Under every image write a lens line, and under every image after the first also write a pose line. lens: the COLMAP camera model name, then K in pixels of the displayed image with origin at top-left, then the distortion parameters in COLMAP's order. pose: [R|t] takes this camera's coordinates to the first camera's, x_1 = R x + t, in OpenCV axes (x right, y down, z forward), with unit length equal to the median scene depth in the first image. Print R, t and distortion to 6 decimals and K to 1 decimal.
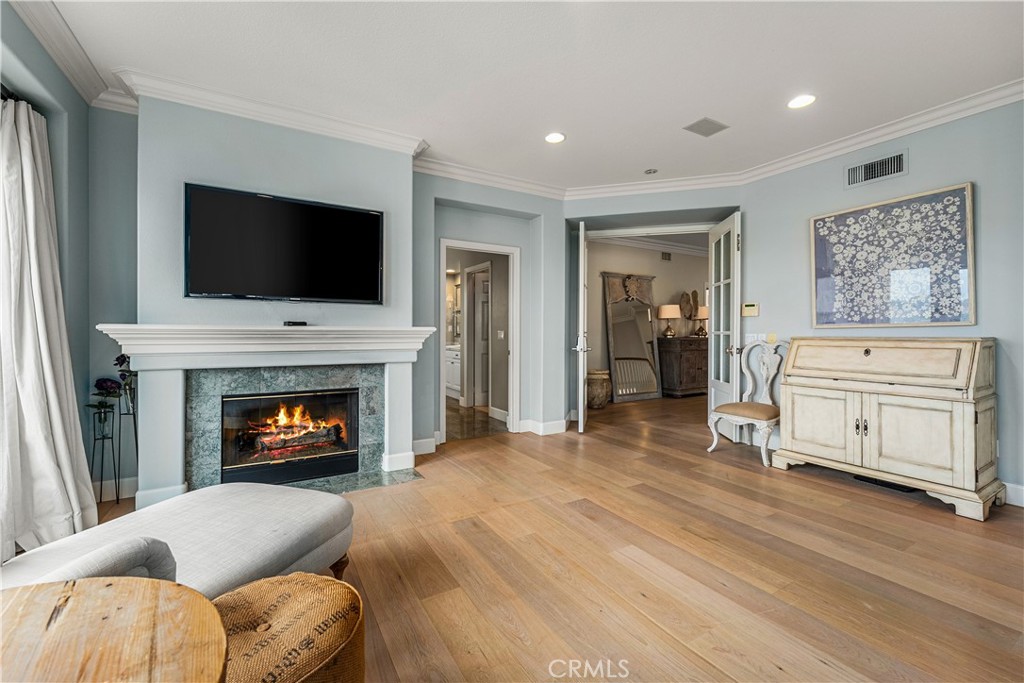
lens RADIAL K [[416.8, 0, 513.7], [0, 416.8, 337.0], [0, 0, 1]] dist [0.001730, 0.000036]
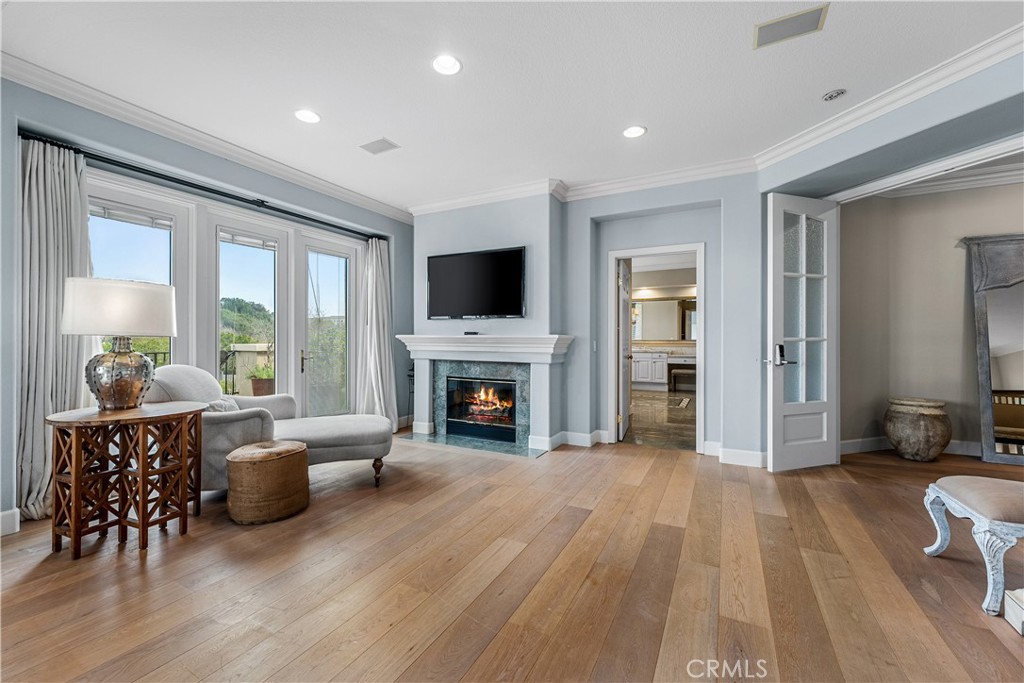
lens RADIAL K [[418.9, 0, 512.0], [0, 418.9, 341.5], [0, 0, 1]] dist [0.001104, -0.000076]
pose [[0.534587, 0.008692, -0.845069, 0.779093], [-0.009980, 0.999942, 0.003972, -0.008335], [0.845055, 0.006311, 0.534643, 0.275249]]
